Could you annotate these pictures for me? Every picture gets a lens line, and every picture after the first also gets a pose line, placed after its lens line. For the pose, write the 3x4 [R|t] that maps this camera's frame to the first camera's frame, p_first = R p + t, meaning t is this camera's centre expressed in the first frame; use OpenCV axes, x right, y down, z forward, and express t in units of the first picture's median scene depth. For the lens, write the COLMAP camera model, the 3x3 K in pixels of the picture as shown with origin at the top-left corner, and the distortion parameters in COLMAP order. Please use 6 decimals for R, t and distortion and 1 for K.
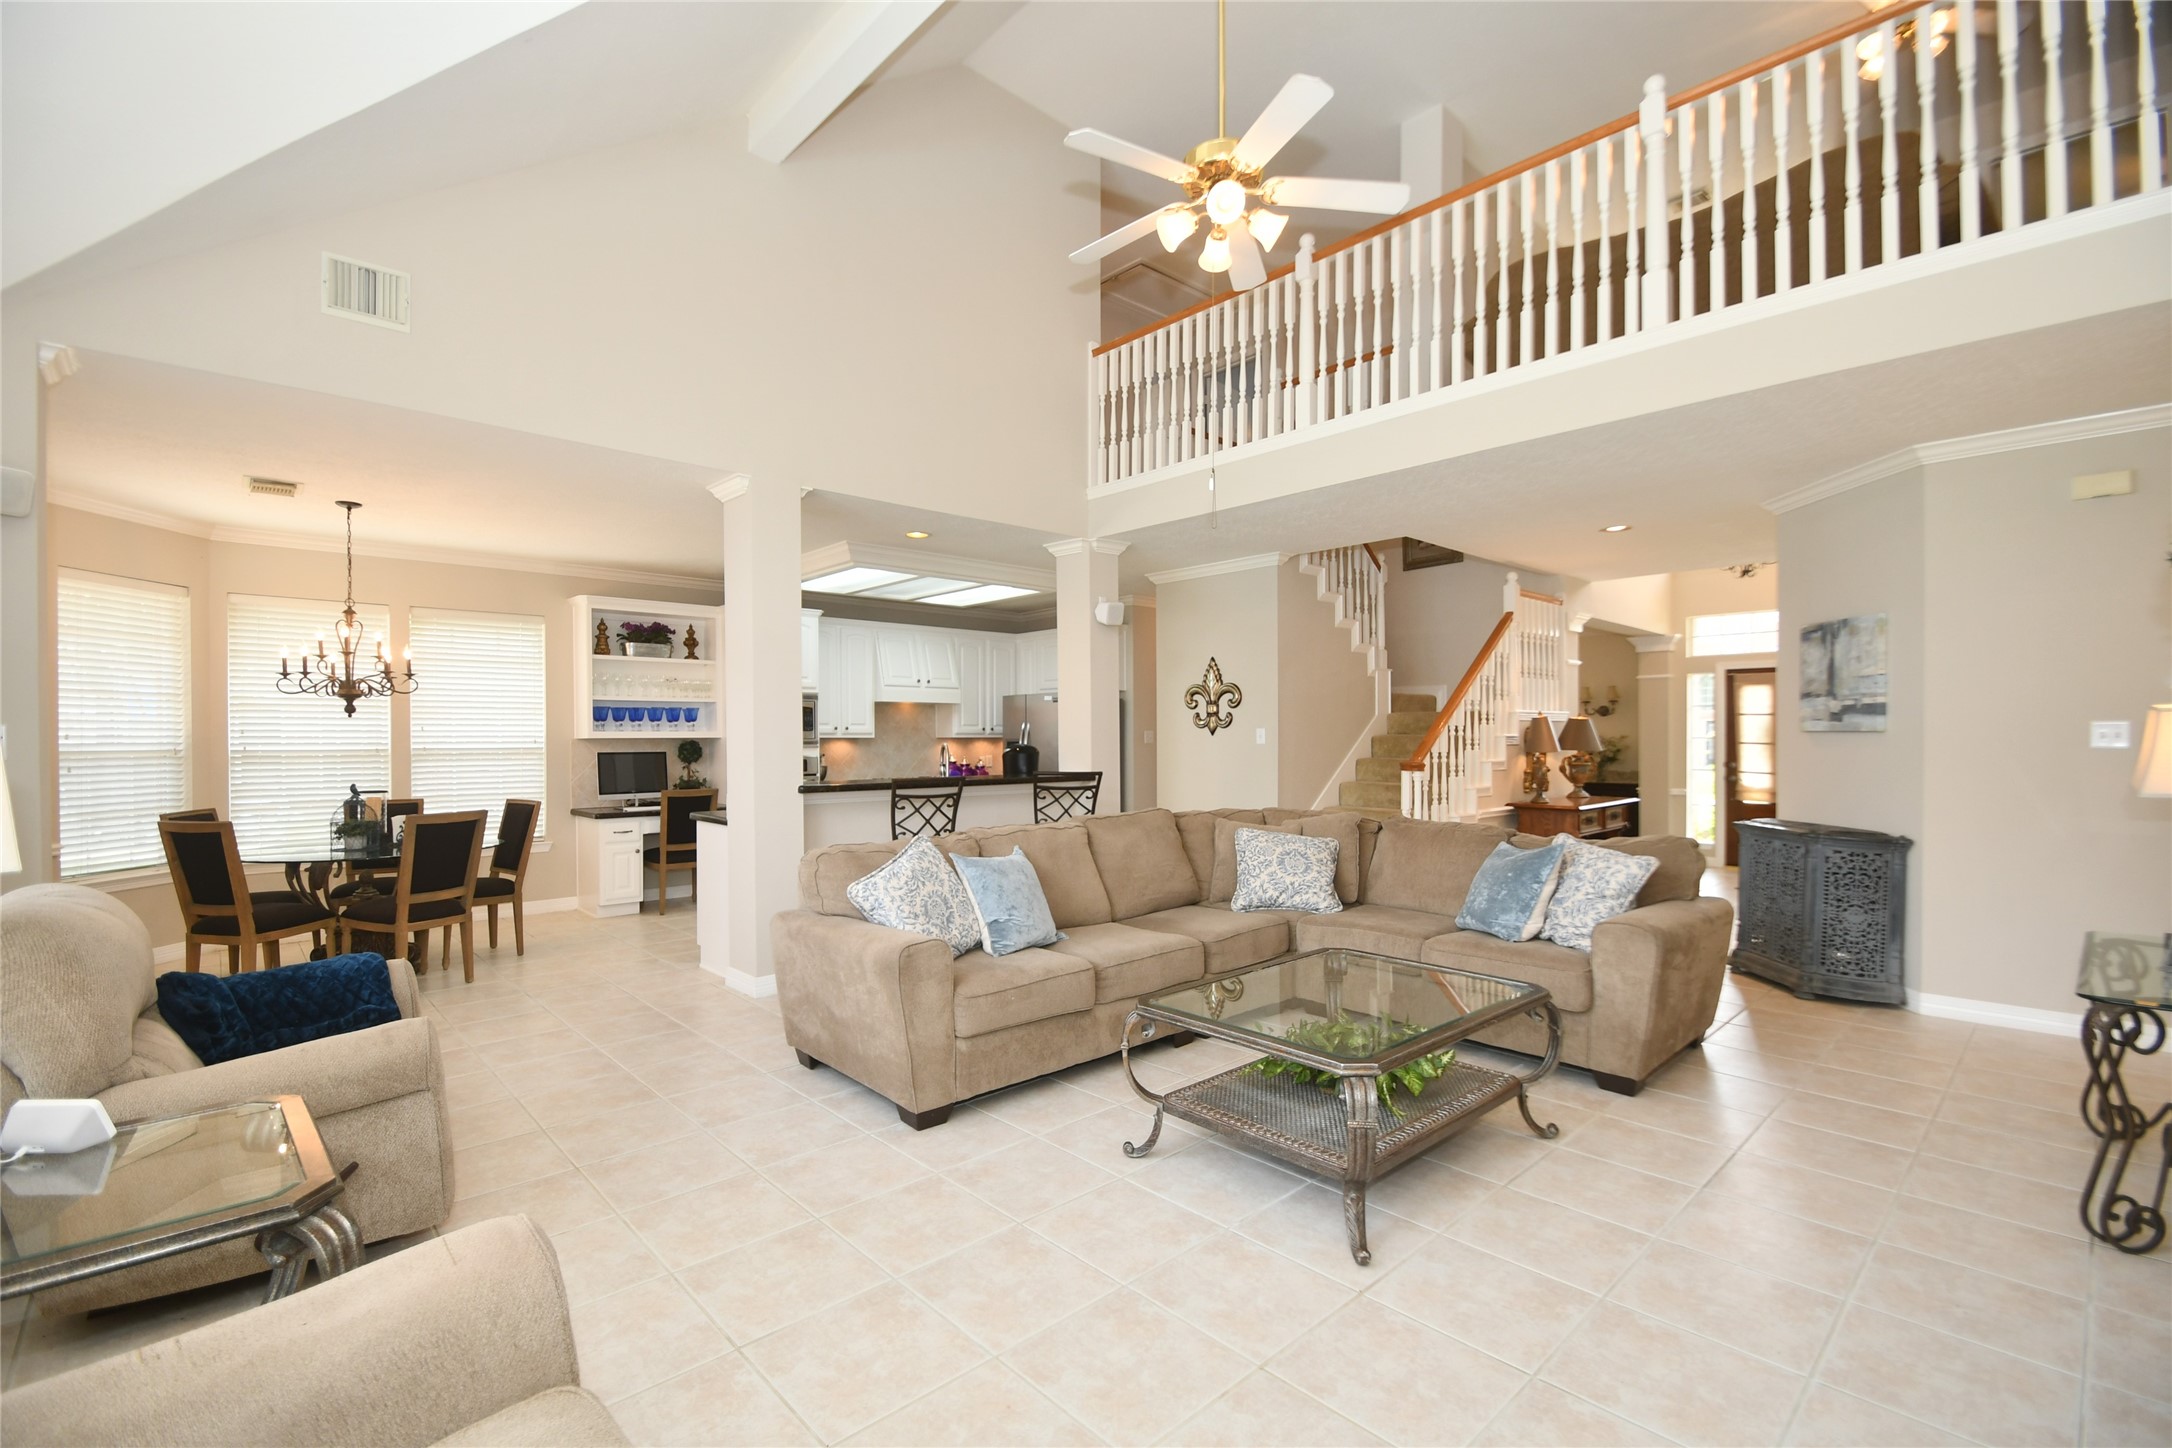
lens RADIAL K [[954.7, 0, 1061.2], [0, 954.7, 740.6], [0, 0, 1]] dist [0.020206, -0.017339]
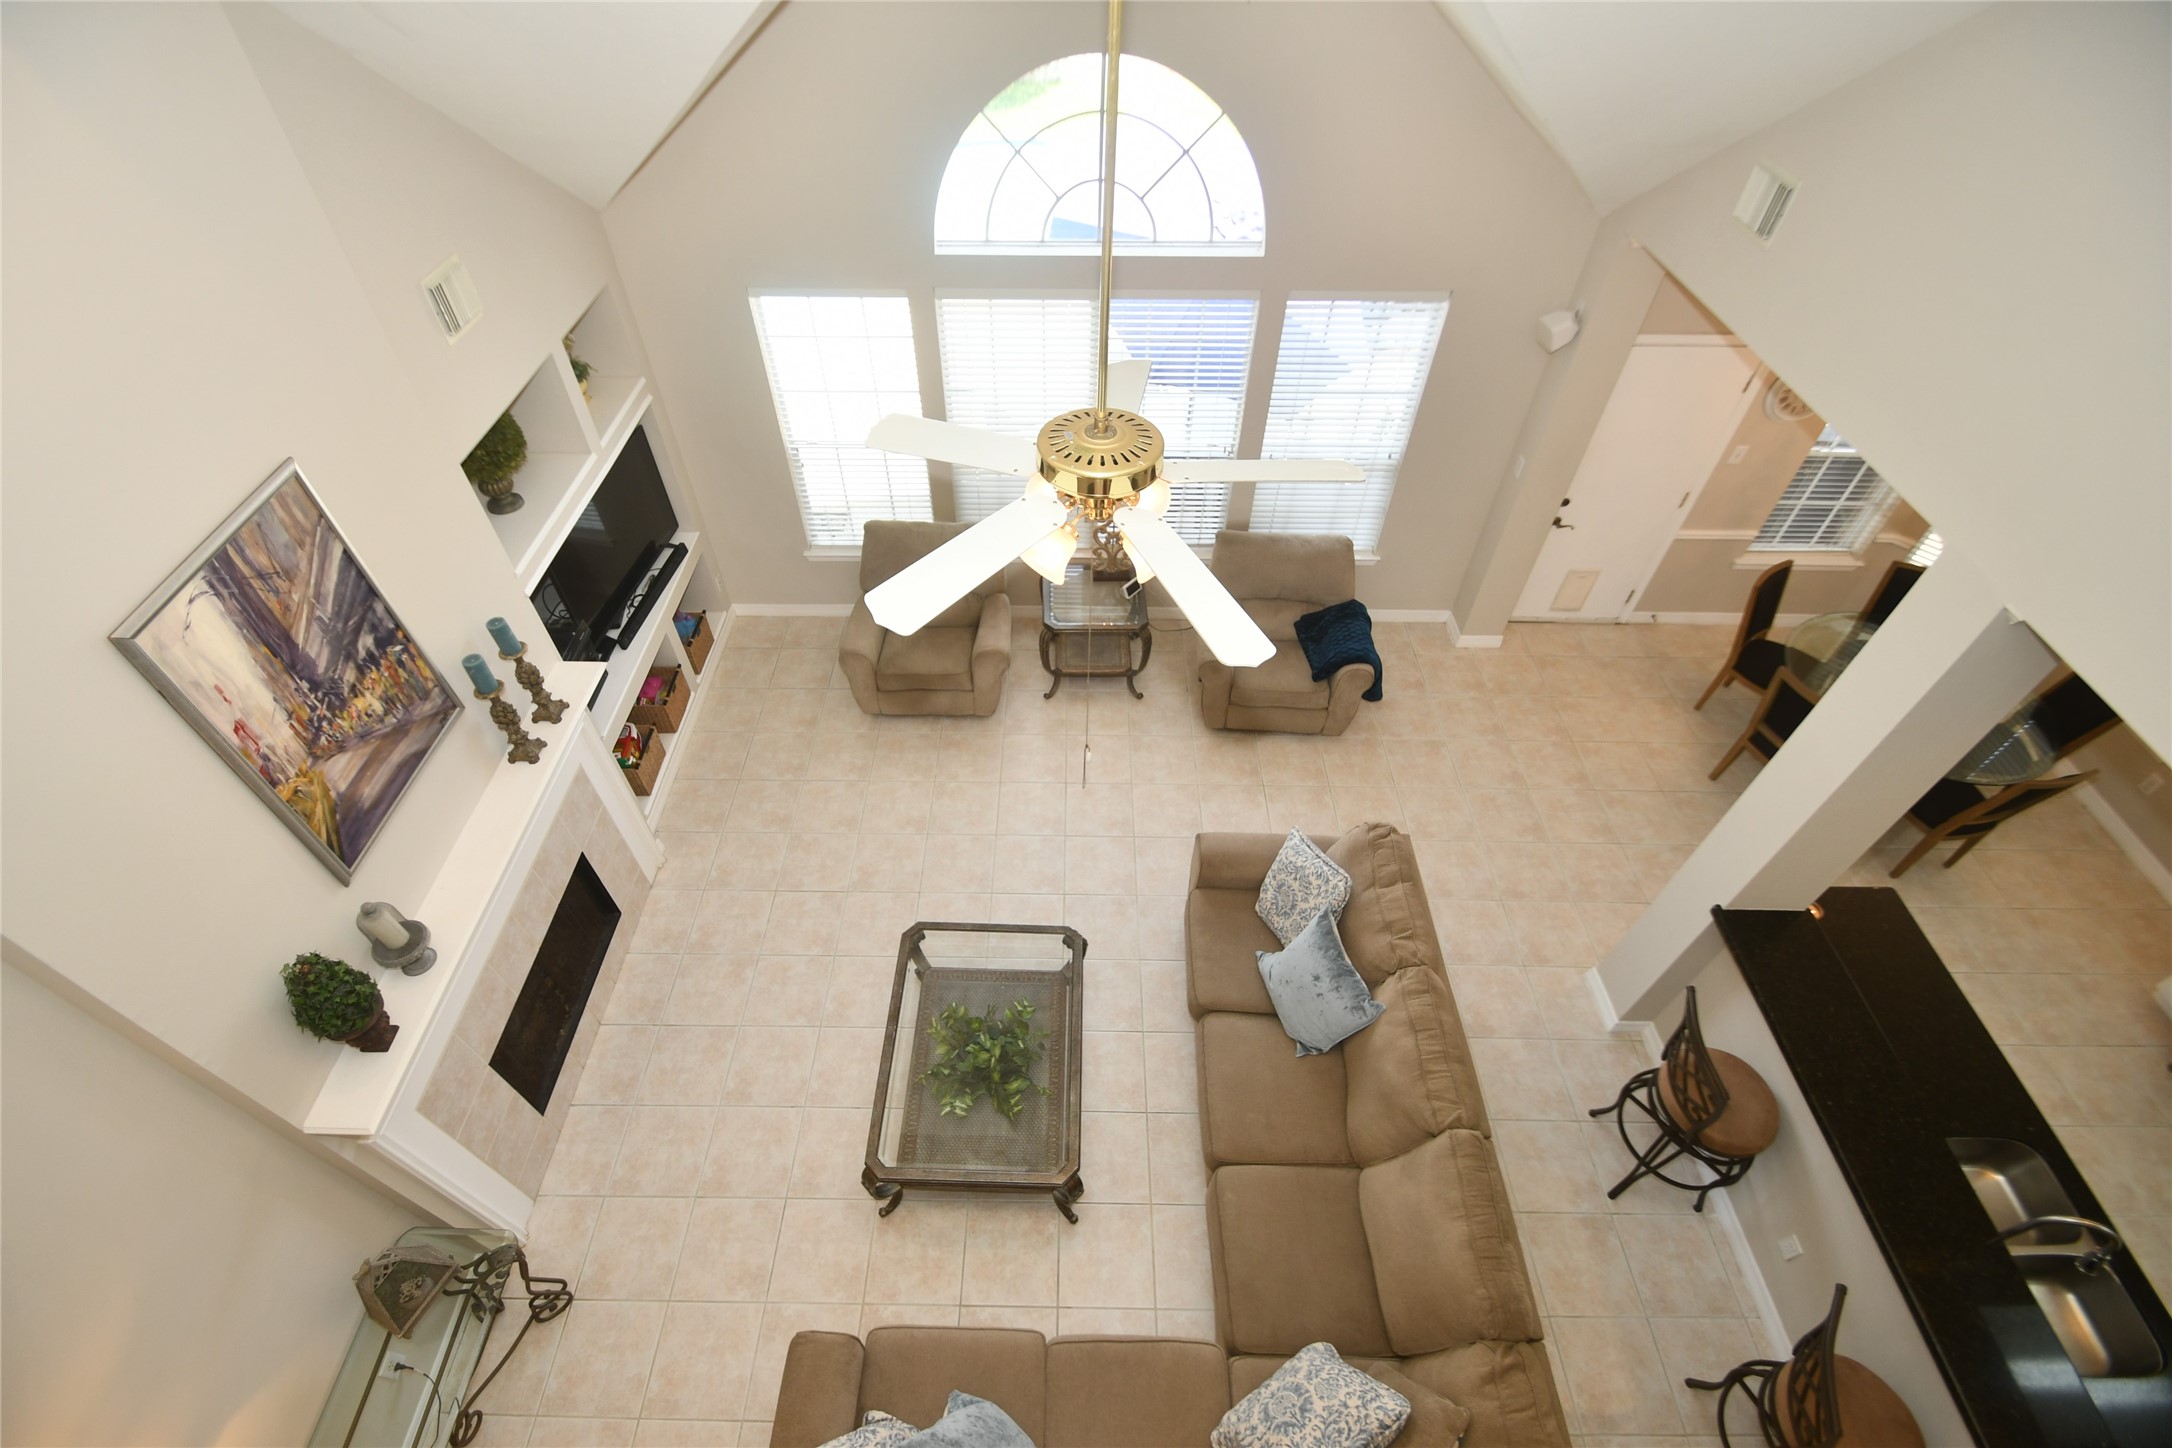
lens RADIAL K [[954.7, 0, 1061.2], [0, 954.7, 740.6], [0, 0, 1]] dist [0.020206, -0.017339]
pose [[-0.680887, 0.544576, -0.489725, 0.264072], [0.001037, 0.669384, 0.742916, -0.412879], [0.732388, 0.505333, -0.456340, 0.601943]]
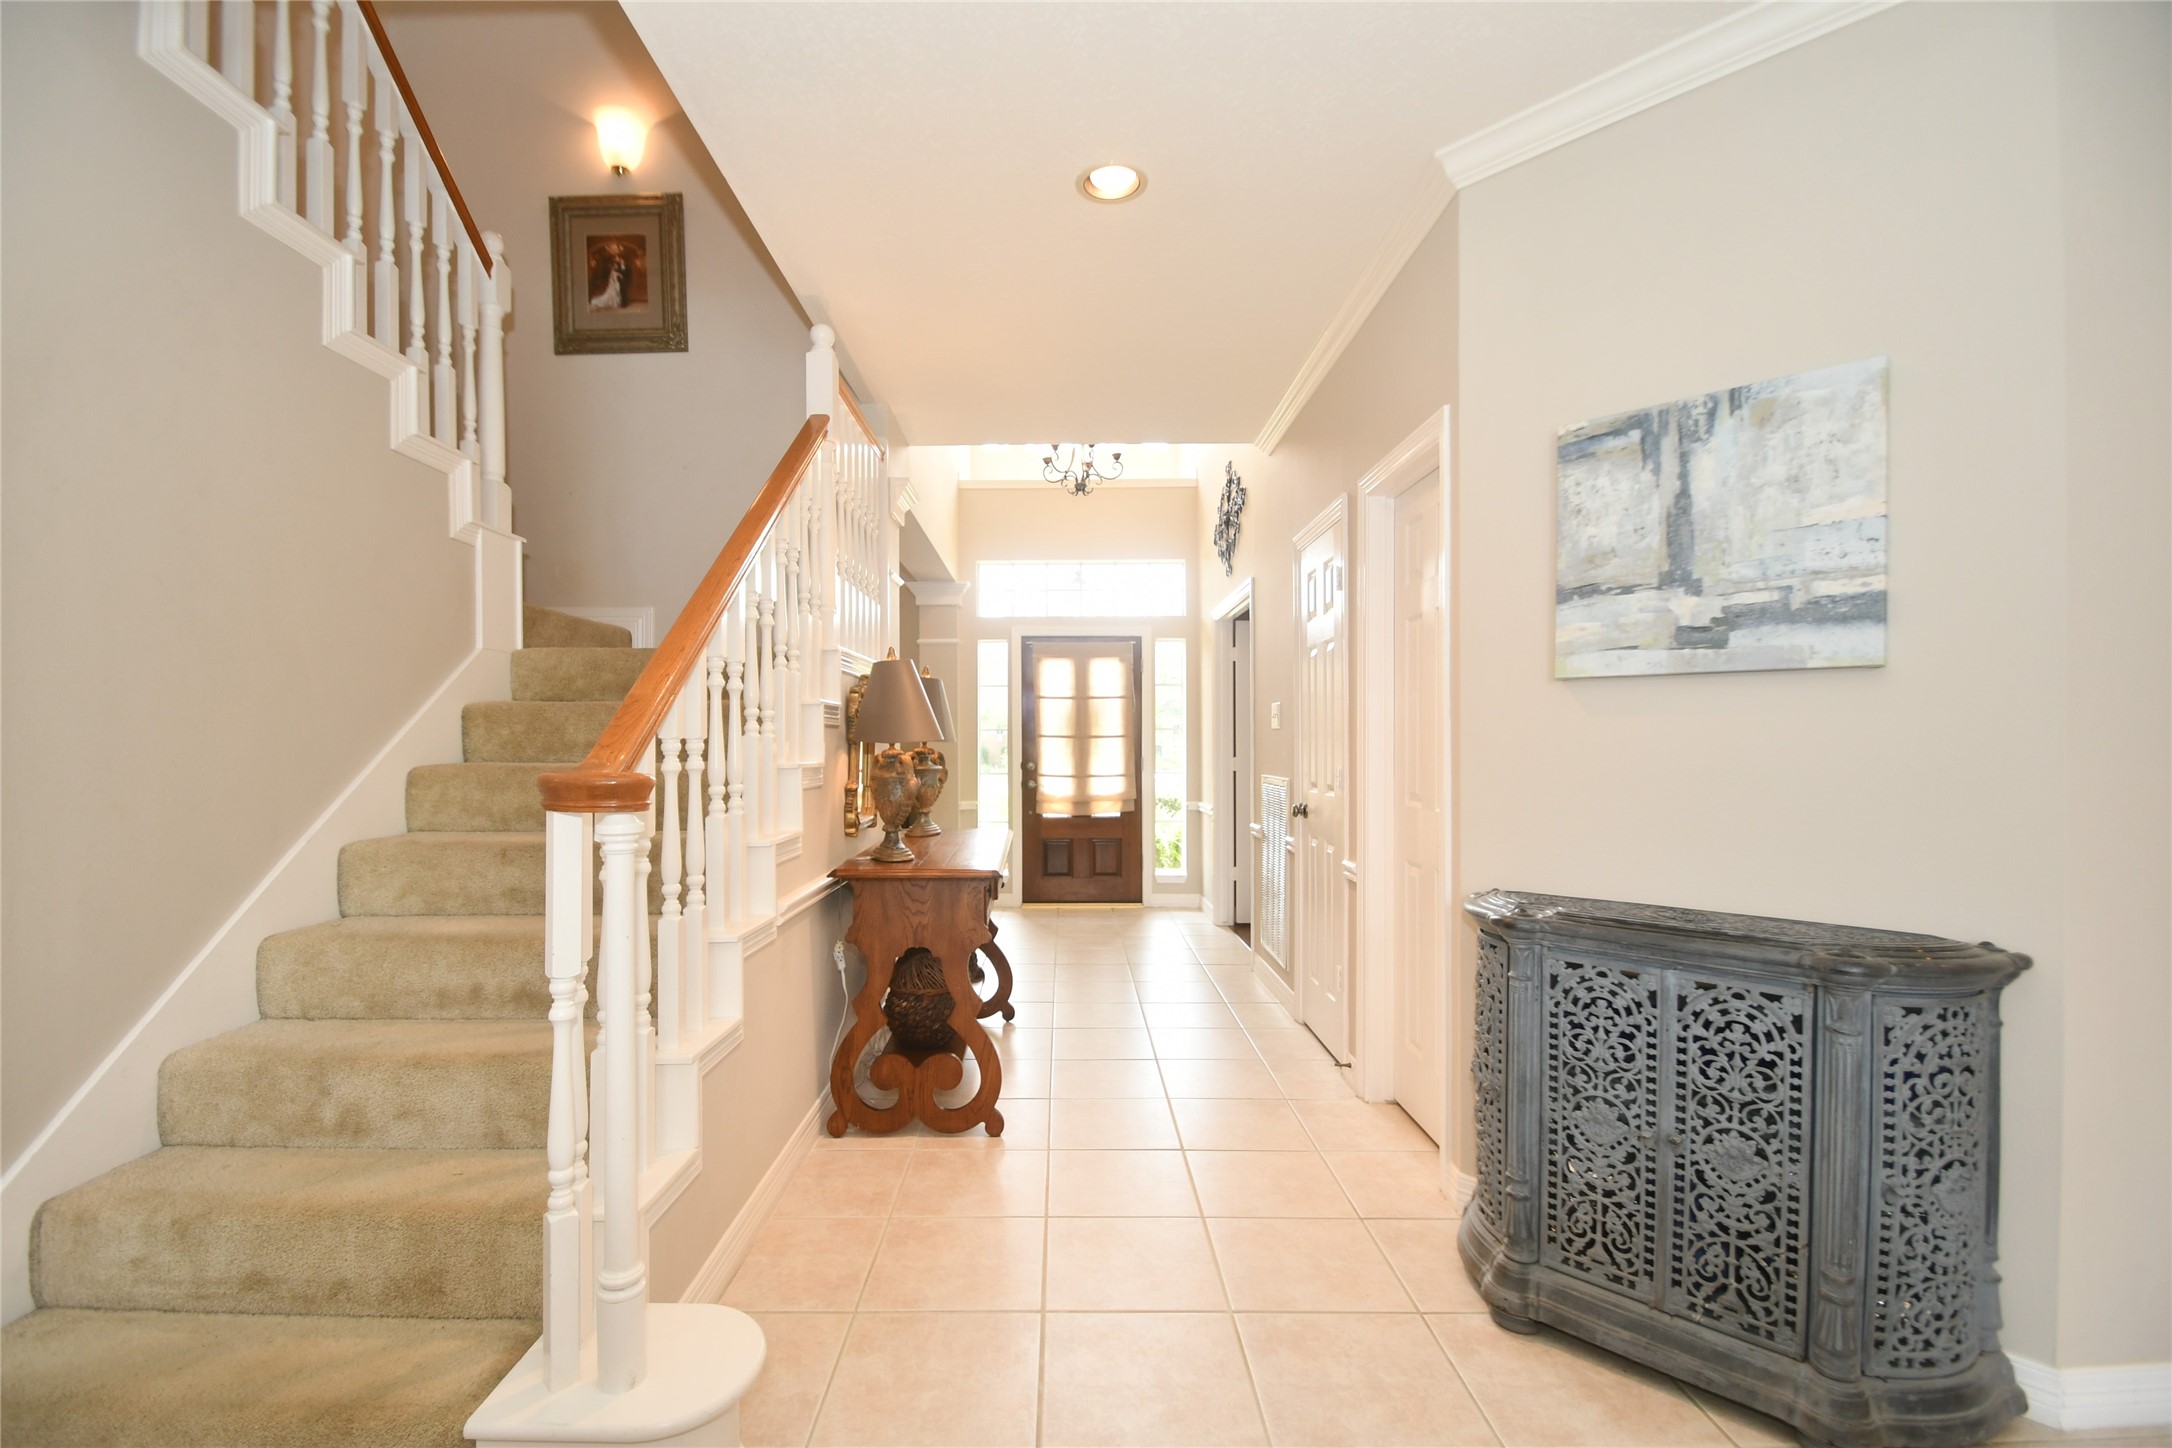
lens RADIAL K [[954.7, 0, 1061.2], [0, 954.7, 740.6], [0, 0, 1]] dist [0.020206, -0.017339]
pose [[0.676302, 0.001508, 0.736623, 0.221720], [0.004549, 0.999970, -0.006224, 0.013271], [-0.736611, 0.007561, 0.676275, 0.619509]]
